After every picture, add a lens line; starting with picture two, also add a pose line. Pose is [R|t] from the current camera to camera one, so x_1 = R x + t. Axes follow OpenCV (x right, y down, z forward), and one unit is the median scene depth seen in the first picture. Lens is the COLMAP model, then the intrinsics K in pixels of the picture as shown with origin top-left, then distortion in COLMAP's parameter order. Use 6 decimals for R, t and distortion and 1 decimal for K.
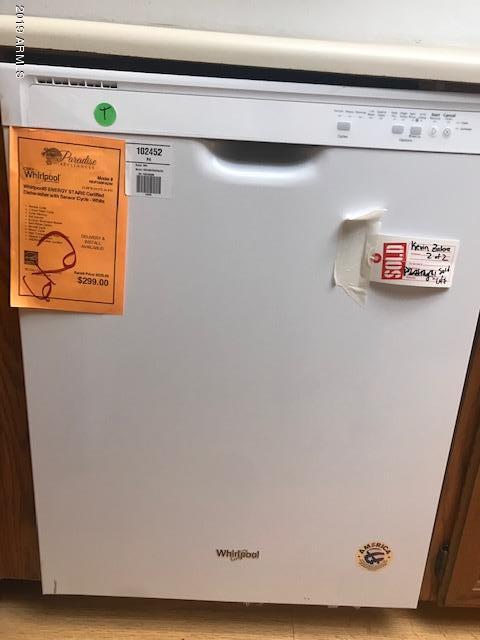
lens RADIAL K [[533.6, 0, 240.0], [0, 533.6, 320.0], [0, 0, 1]] dist [0.014858, 0.002488]
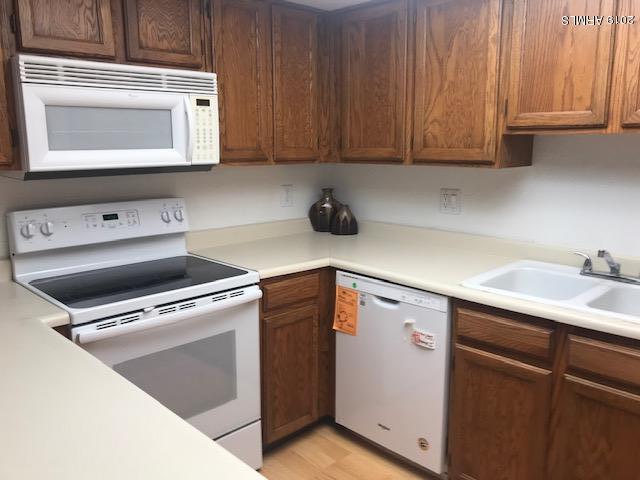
lens RADIAL K [[533.6, 0, 320.3], [0, 533.6, 240.0], [0, 0, 1]] dist [0.014858, 0.002488]
pose [[0.692045, 0.073986, -0.718053, 2.286628], [-0.203816, 0.974287, -0.096046, -0.265231], [0.692483, 0.212818, 0.689330, -1.893358]]
